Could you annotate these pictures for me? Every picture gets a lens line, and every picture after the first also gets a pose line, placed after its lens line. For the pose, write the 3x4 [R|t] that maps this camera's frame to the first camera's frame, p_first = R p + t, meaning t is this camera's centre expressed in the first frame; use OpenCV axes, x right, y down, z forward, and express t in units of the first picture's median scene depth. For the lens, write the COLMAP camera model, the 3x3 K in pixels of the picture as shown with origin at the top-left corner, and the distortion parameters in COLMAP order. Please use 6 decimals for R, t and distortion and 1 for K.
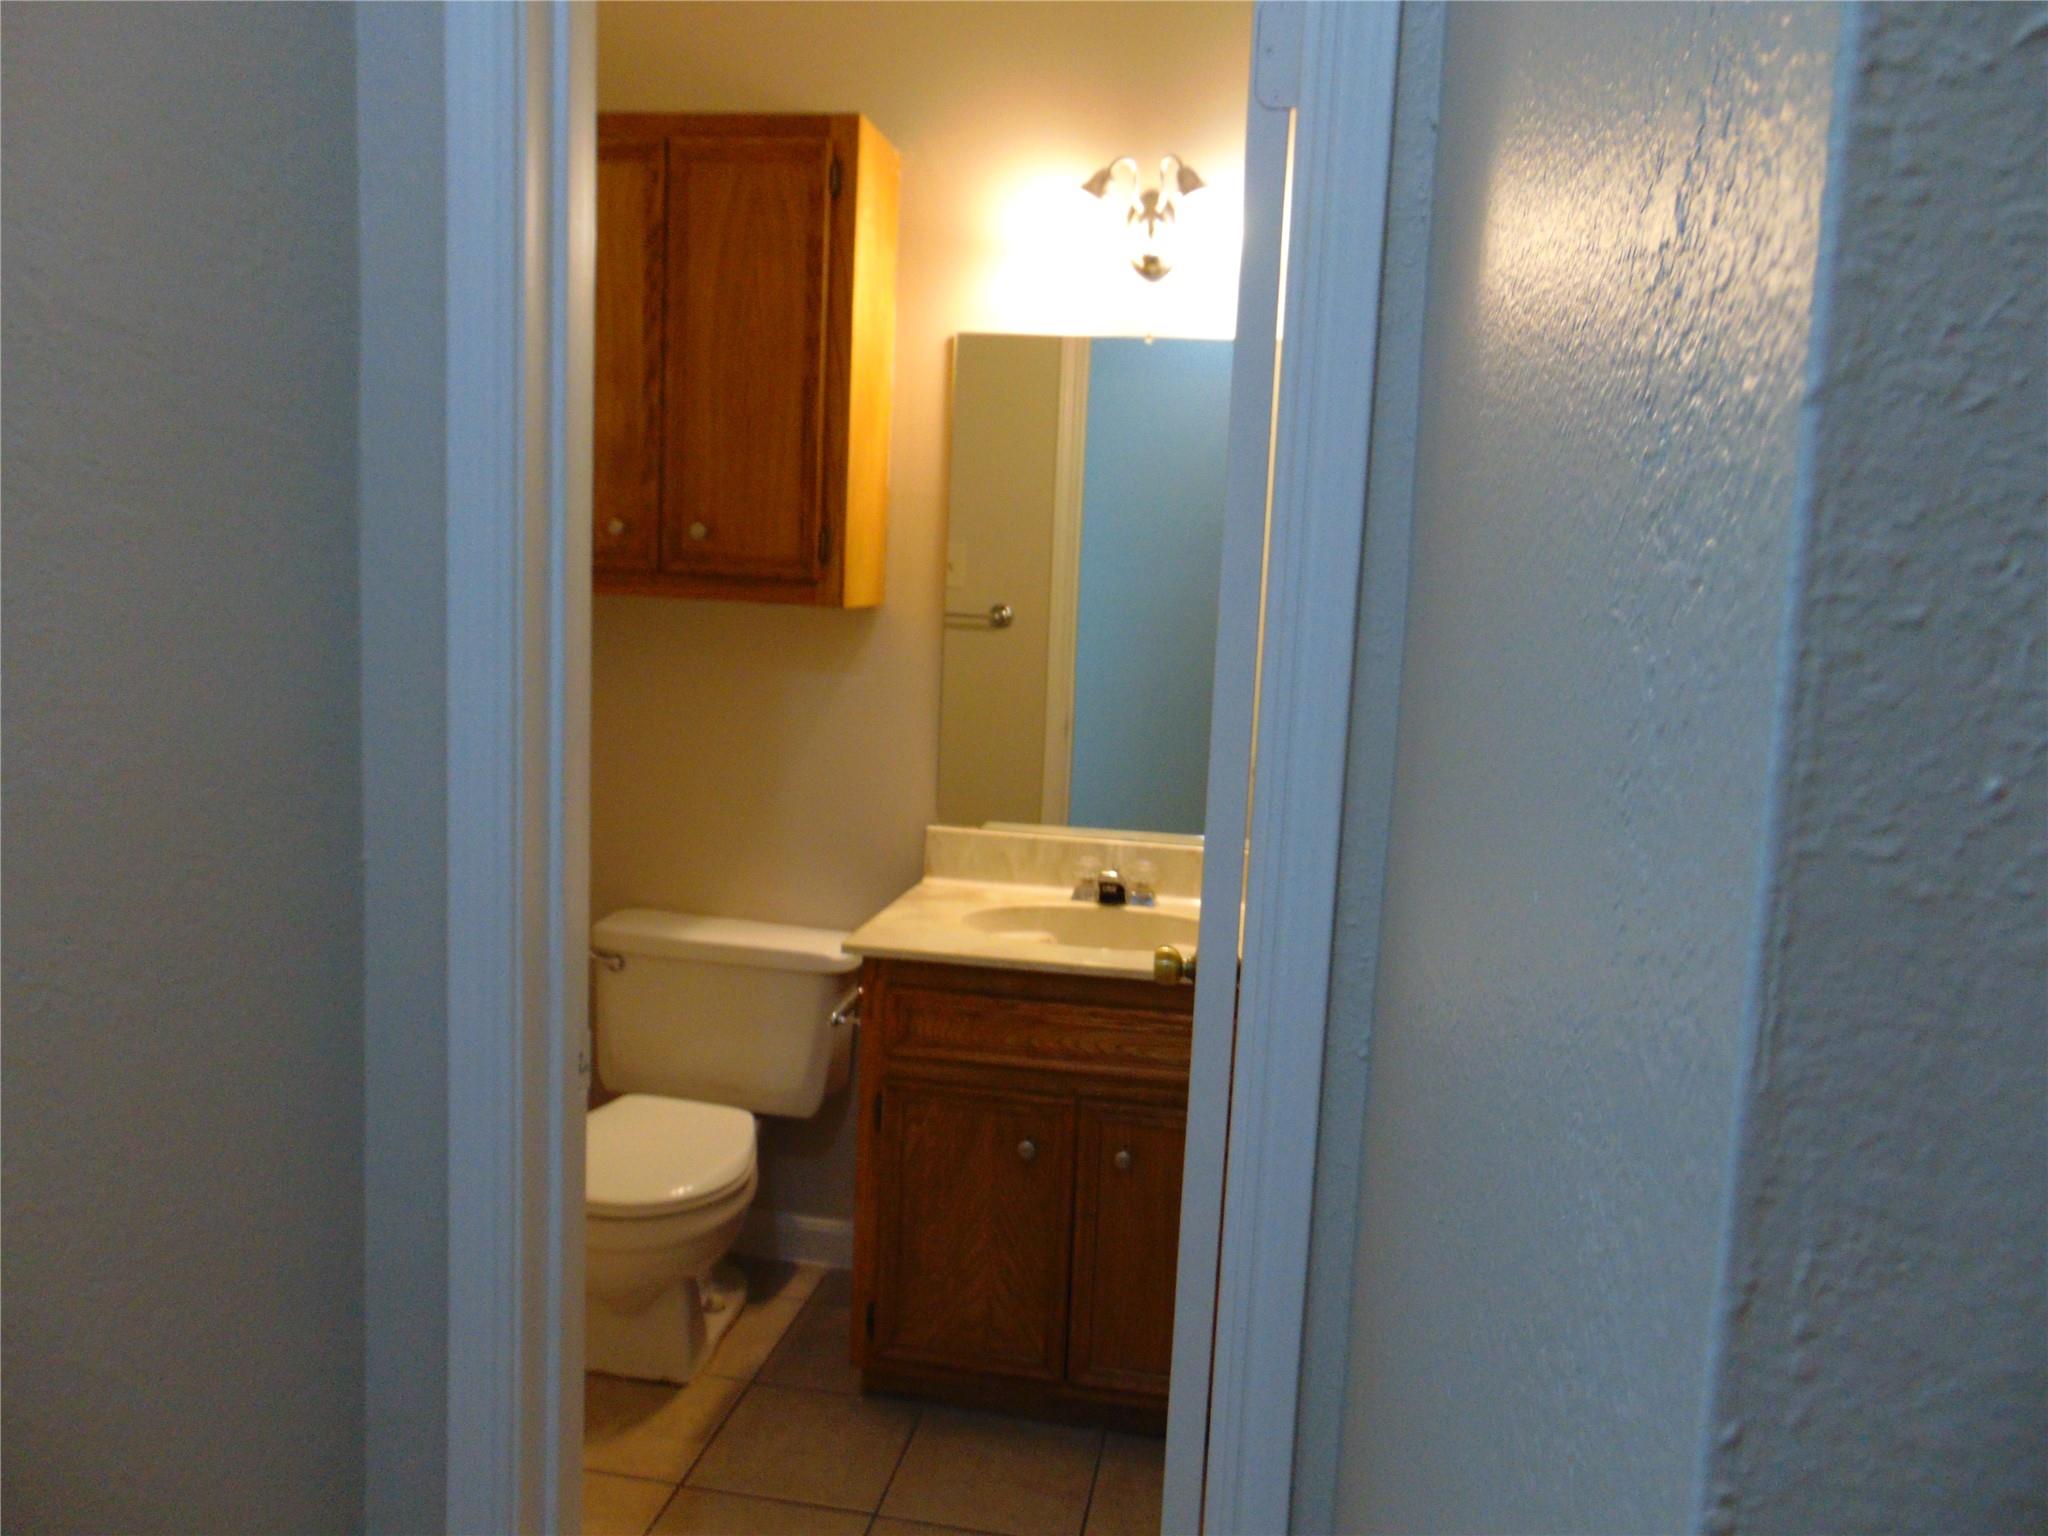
lens RADIAL K [[1521.1, 0, 1024.0], [0, 1521.1, 768.0], [0, 0, 1]] dist [-0.010701, 0.001487]
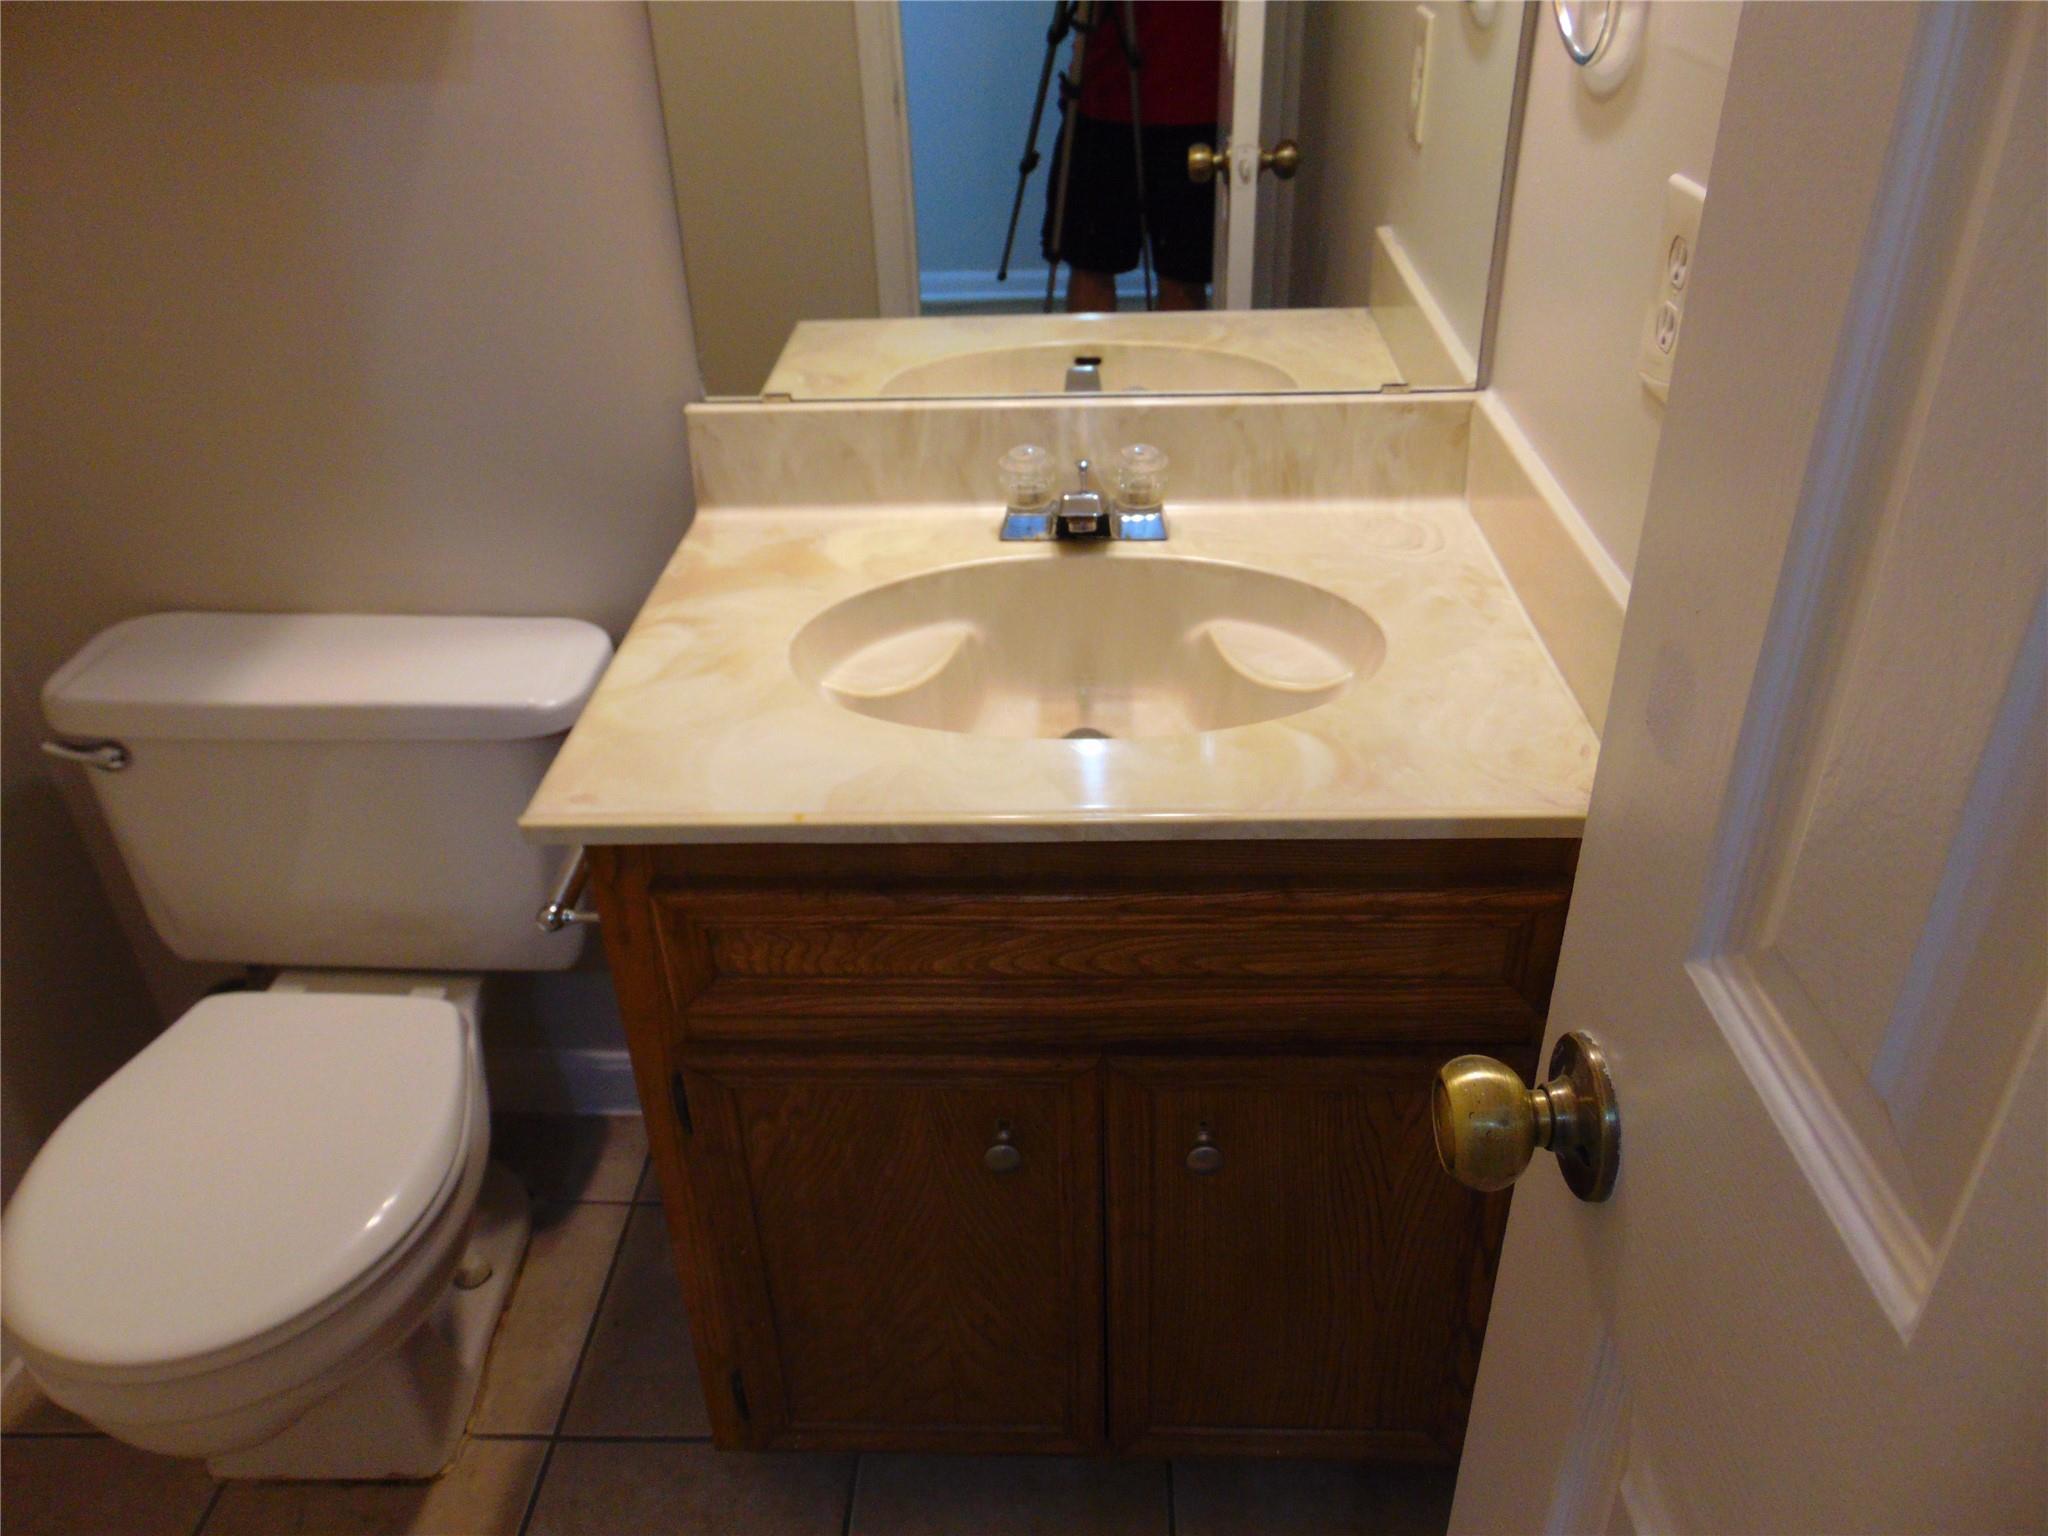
lens RADIAL K [[1544.0, 0, 1077.3], [0, 1544.0, 760.7], [0, 0, 1]] dist [-0.010321, -0.004537]
pose [[0.984319, -0.138710, 0.108978, -0.009585], [0.082744, 0.908677, 0.409218, -0.054457], [-0.155789, -0.393783, 0.905905, 0.509410]]
